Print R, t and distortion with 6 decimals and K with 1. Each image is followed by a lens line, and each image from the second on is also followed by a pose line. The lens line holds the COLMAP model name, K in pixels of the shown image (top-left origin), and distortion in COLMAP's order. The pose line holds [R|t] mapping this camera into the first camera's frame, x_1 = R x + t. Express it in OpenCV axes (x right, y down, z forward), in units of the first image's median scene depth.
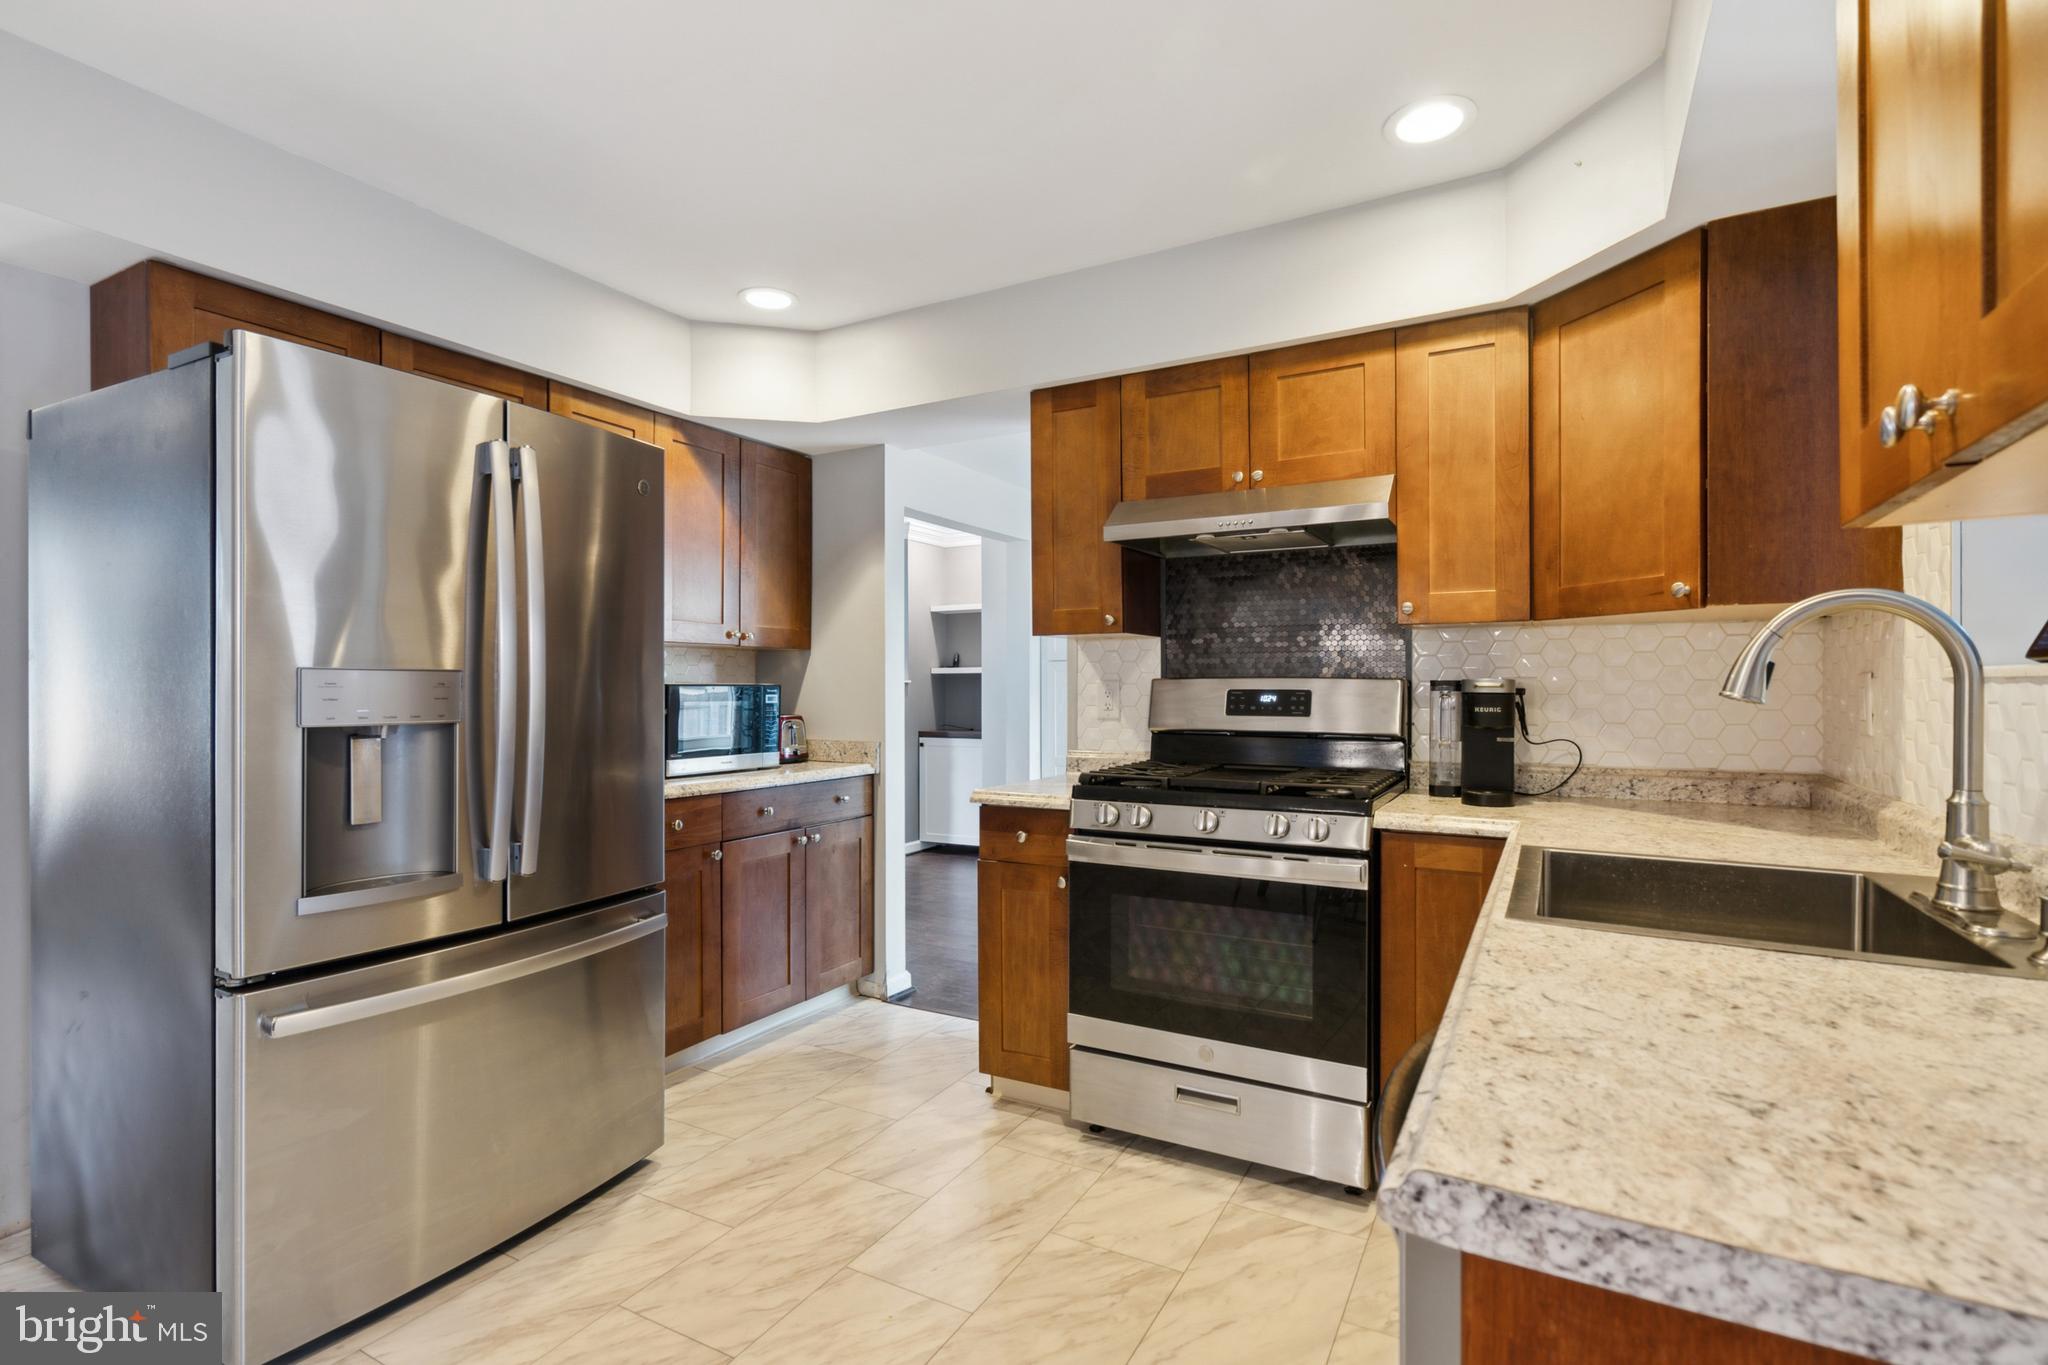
lens RADIAL K [[965.9, 0, 1026.0], [0, 965.9, 689.3], [0, 0, 1]] dist [-0.000740, -0.000145]
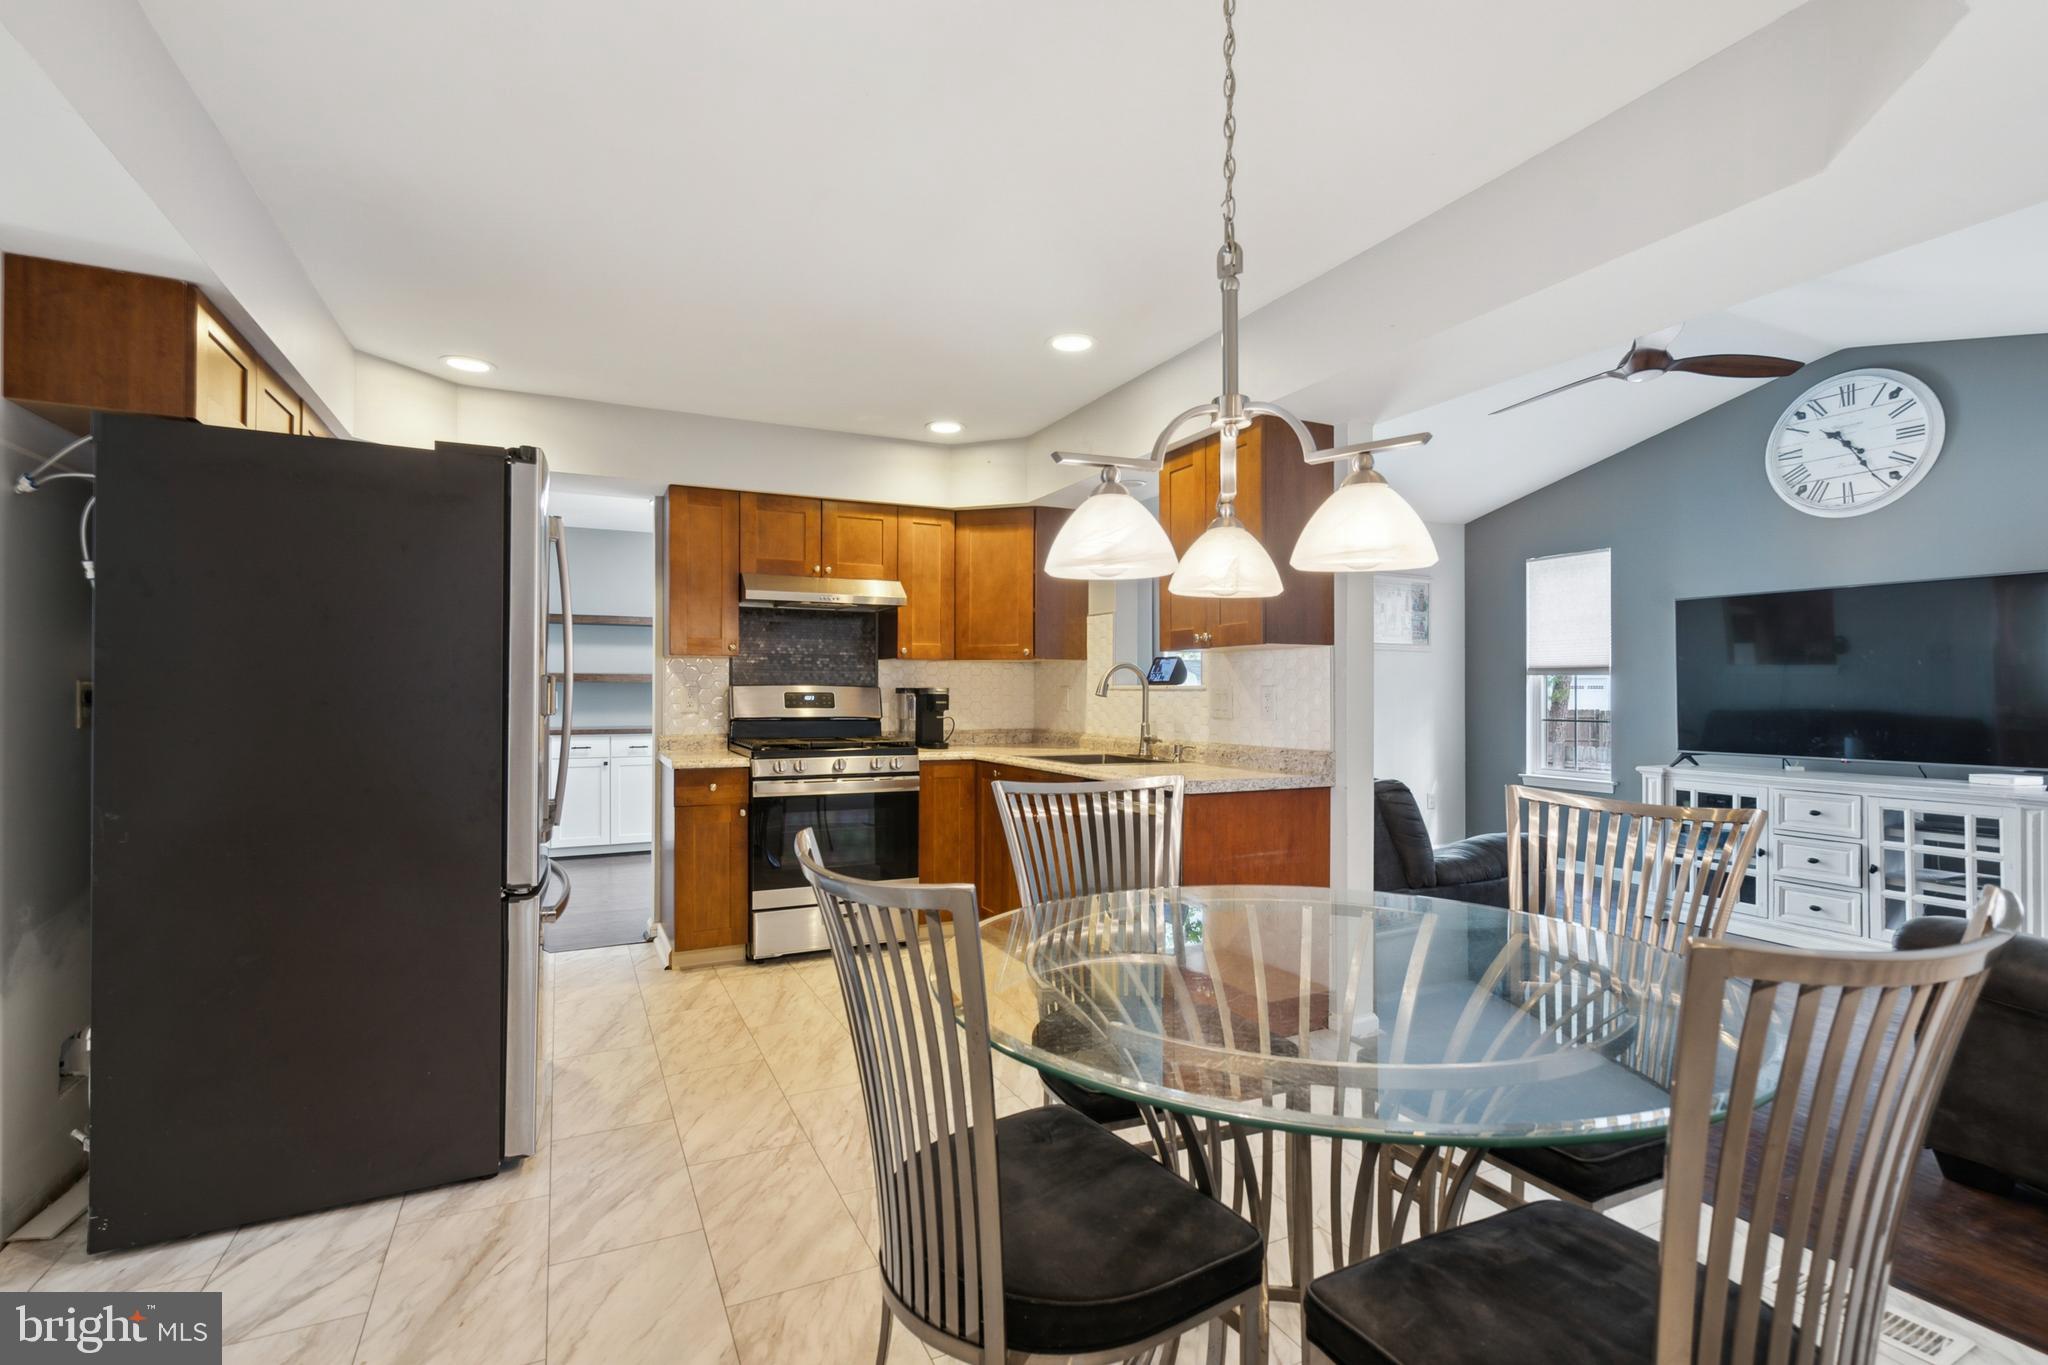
lens RADIAL K [[941.0, 0, 1019.8], [0, 941.0, 688.0], [0, 0, 1]] dist [0.001484, -0.000006]
pose [[0.579560, 0.006412, 0.814905, -1.004759], [-0.002058, 0.999977, -0.006404, 0.002607], [-0.814927, 0.002035, 0.579560, -0.287168]]
